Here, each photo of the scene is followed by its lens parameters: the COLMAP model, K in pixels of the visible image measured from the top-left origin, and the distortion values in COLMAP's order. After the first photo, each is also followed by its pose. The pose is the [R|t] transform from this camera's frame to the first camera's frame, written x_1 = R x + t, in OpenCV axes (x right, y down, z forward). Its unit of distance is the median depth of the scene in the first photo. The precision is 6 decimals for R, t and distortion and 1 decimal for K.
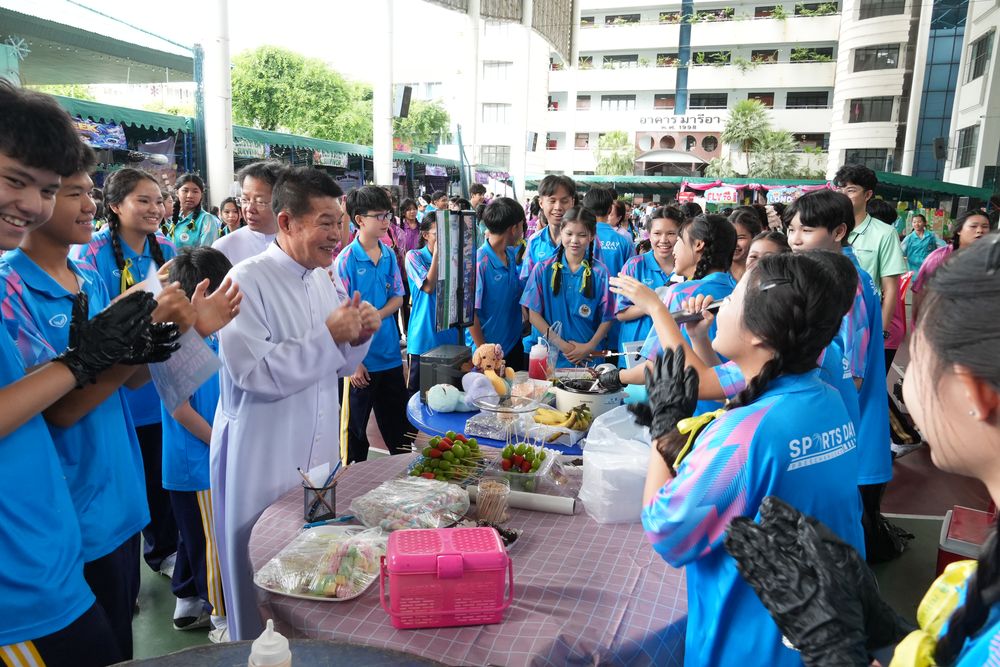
lens RADIAL K [[757.8, 0, 500.0], [0, 757.8, 333.5], [0, 0, 1]] dist [-0.078948, 0.109409]
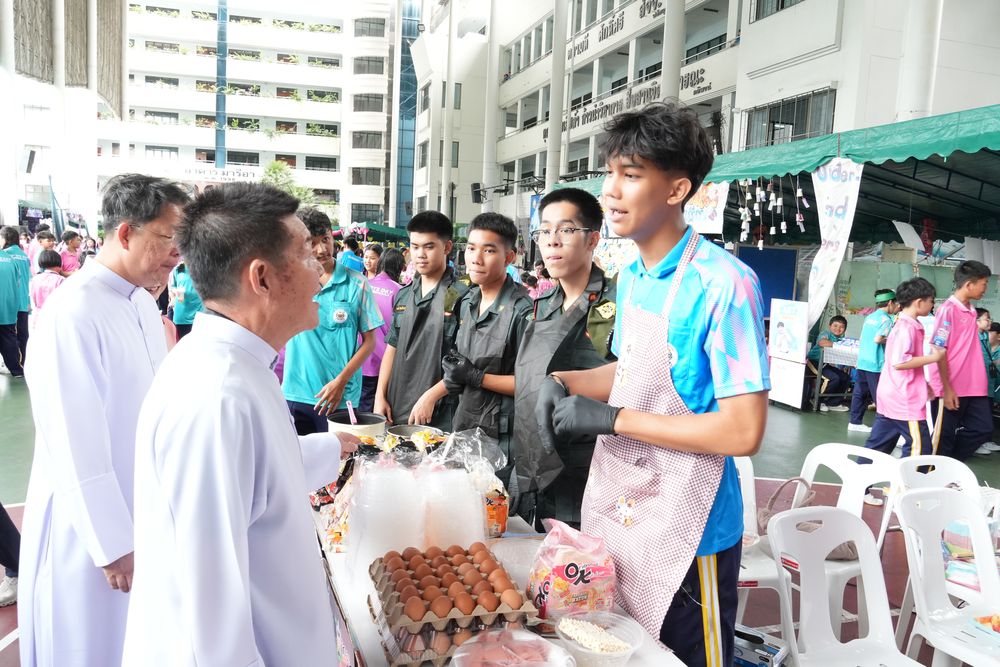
lens RADIAL K [[757.8, 0, 500.0], [0, 757.8, 333.5], [0, 0, 1]] dist [-0.078948, 0.109409]
pose [[0.815271, -0.053890, 0.576567, -0.131929], [0.081799, 0.996394, -0.022535, 0.046223], [-0.573274, 0.065535, 0.816739, -0.283951]]
